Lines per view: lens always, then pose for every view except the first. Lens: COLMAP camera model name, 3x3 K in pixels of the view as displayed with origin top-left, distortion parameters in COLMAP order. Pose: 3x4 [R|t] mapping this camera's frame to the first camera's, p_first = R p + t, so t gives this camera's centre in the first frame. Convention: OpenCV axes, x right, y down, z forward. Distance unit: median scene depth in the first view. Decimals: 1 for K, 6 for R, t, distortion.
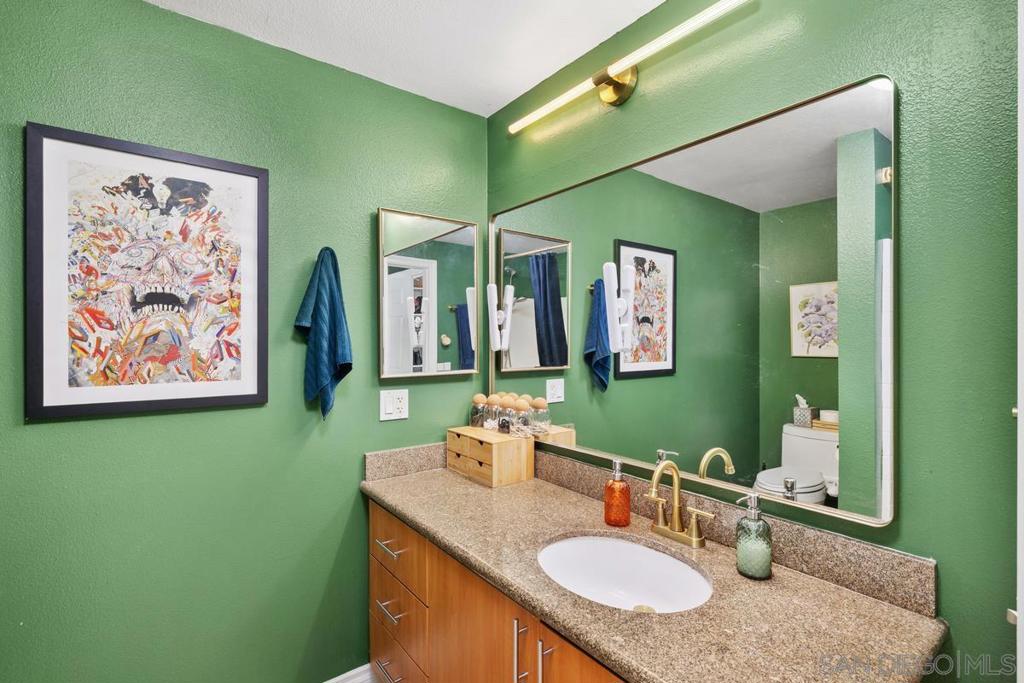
lens RADIAL K [[468.4, 0, 506.9], [0, 468.4, 344.0], [0, 0, 1]] dist [-0.002215, 0.000018]
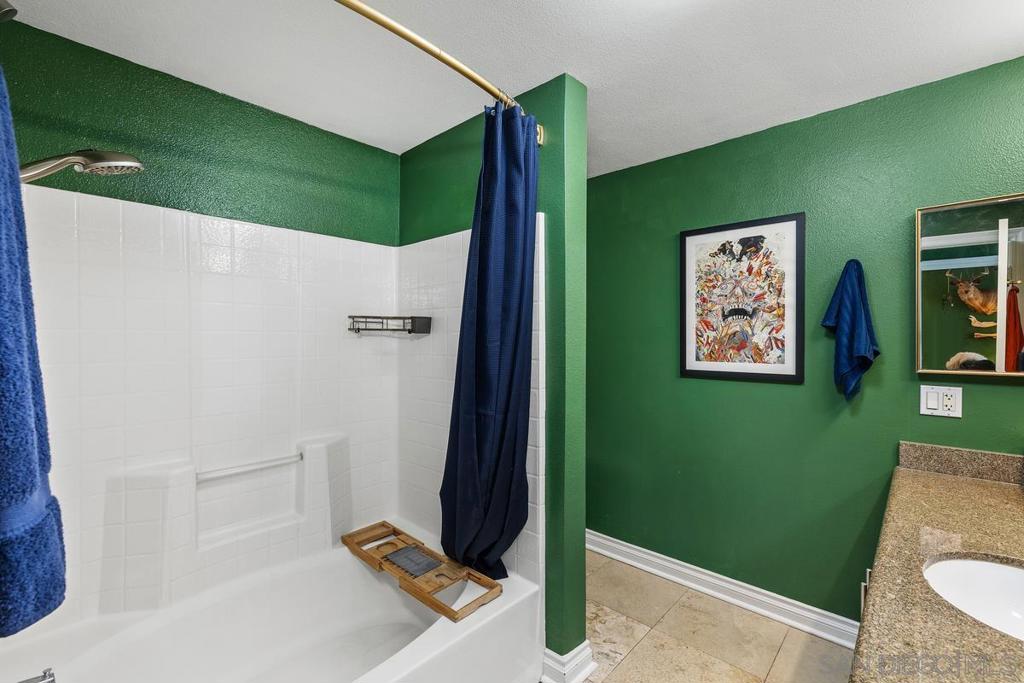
lens RADIAL K [[449.7, 0, 512.4], [0, 449.7, 338.2], [0, 0, 1]] dist [0.001286, 0.000846]
pose [[0.179525, 0.006960, -0.983729, 0.688487], [0.001420, 0.999972, 0.007334, -0.015873], [0.983752, -0.002713, 0.179510, -0.081569]]
